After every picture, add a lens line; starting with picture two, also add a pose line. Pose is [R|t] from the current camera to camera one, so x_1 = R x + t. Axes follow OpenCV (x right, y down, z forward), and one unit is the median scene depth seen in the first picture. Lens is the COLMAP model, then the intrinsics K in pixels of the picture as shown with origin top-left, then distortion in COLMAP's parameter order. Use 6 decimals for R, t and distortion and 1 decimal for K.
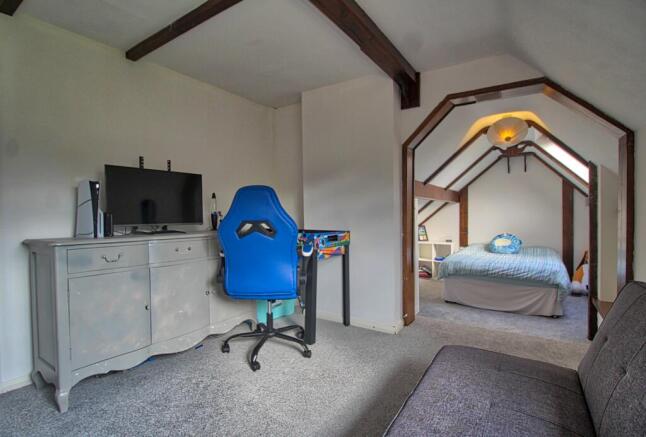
lens RADIAL K [[319.6, 0, 322.4], [0, 319.6, 220.2], [0, 0, 1]] dist [-0.010250, -0.000391]
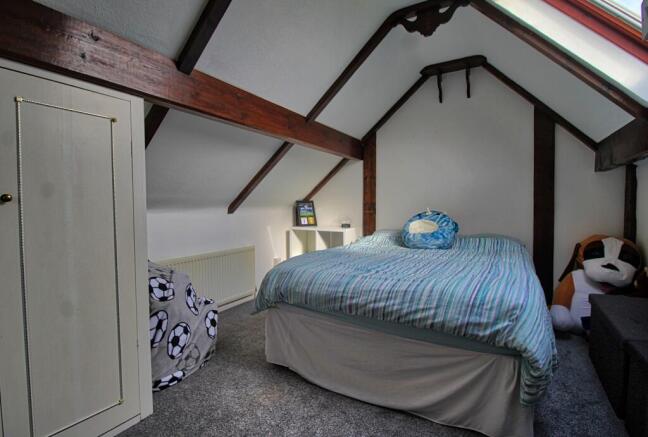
lens RADIAL K [[320.6, 0, 324.5], [0, 320.6, 208.7], [0, 0, 1]] dist [-0.010250, -0.000391]
pose [[0.997657, 0.005474, 0.068190, 0.376414], [-0.005132, 0.999973, -0.005187, 0.044252], [-0.068216, 0.004825, 0.997659, 0.499342]]
